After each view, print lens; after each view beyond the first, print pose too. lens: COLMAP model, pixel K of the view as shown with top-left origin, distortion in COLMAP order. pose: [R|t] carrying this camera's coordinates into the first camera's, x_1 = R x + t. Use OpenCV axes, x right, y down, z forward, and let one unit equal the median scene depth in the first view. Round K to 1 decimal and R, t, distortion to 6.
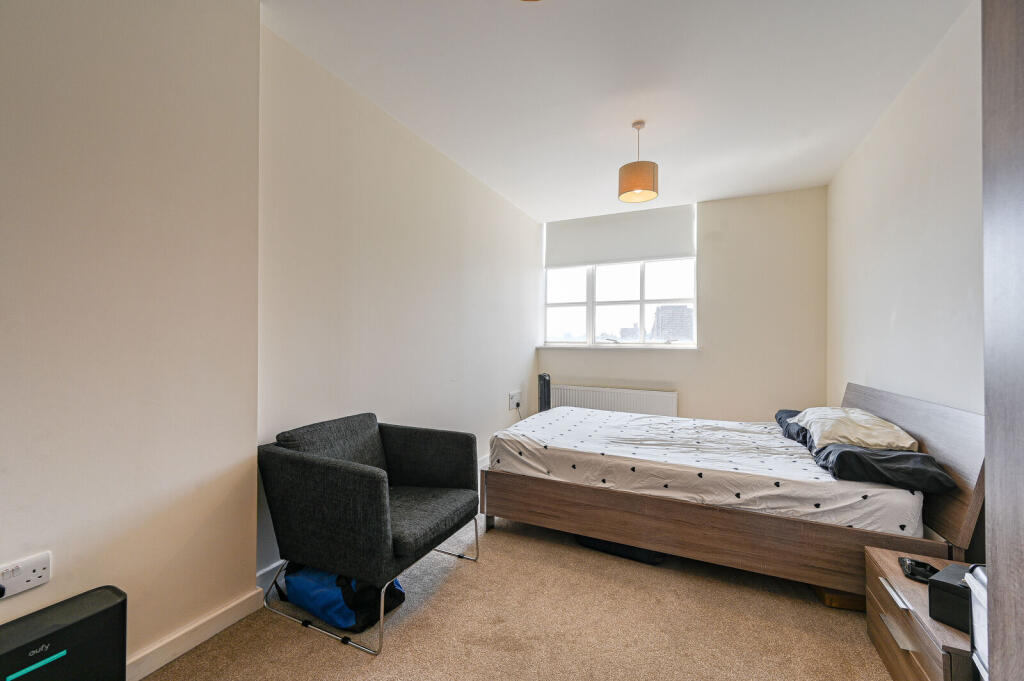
lens RADIAL K [[407.6, 0, 510.3], [0, 407.6, 339.7], [0, 0, 1]] dist [0.002683, 0.000606]
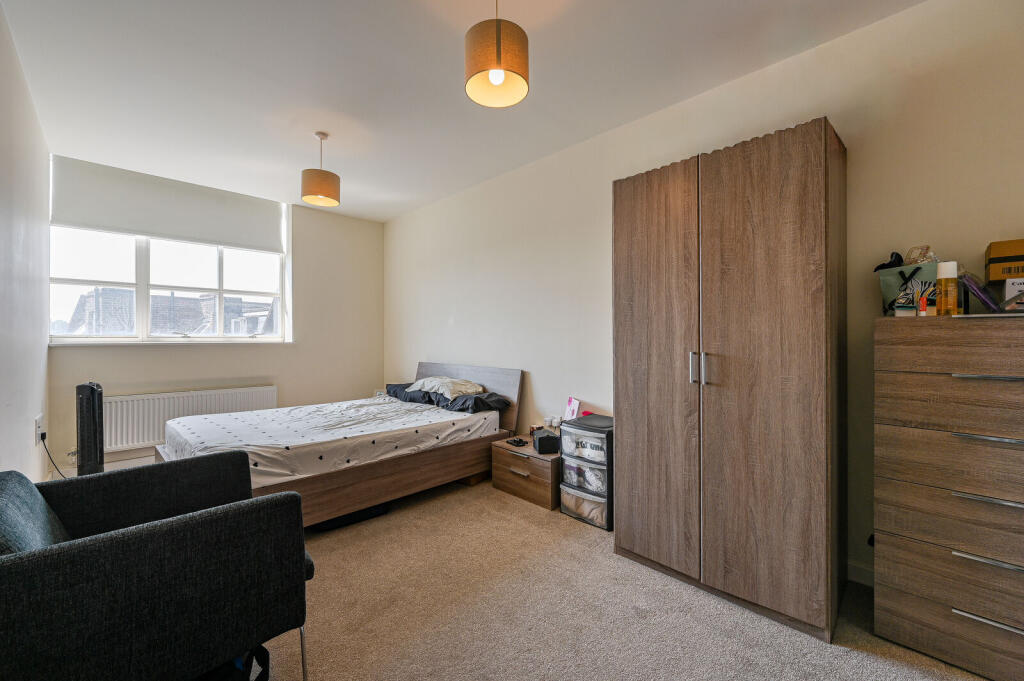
lens RADIAL K [[407.6, 0, 508.6], [0, 407.6, 337.4], [0, 0, 1]] dist [0.002683, 0.000606]
pose [[0.335949, -0.006608, 0.941857, -0.667984], [-0.004958, 0.999949, 0.008784, -0.004899], [-0.941867, -0.007621, 0.335899, 0.211358]]
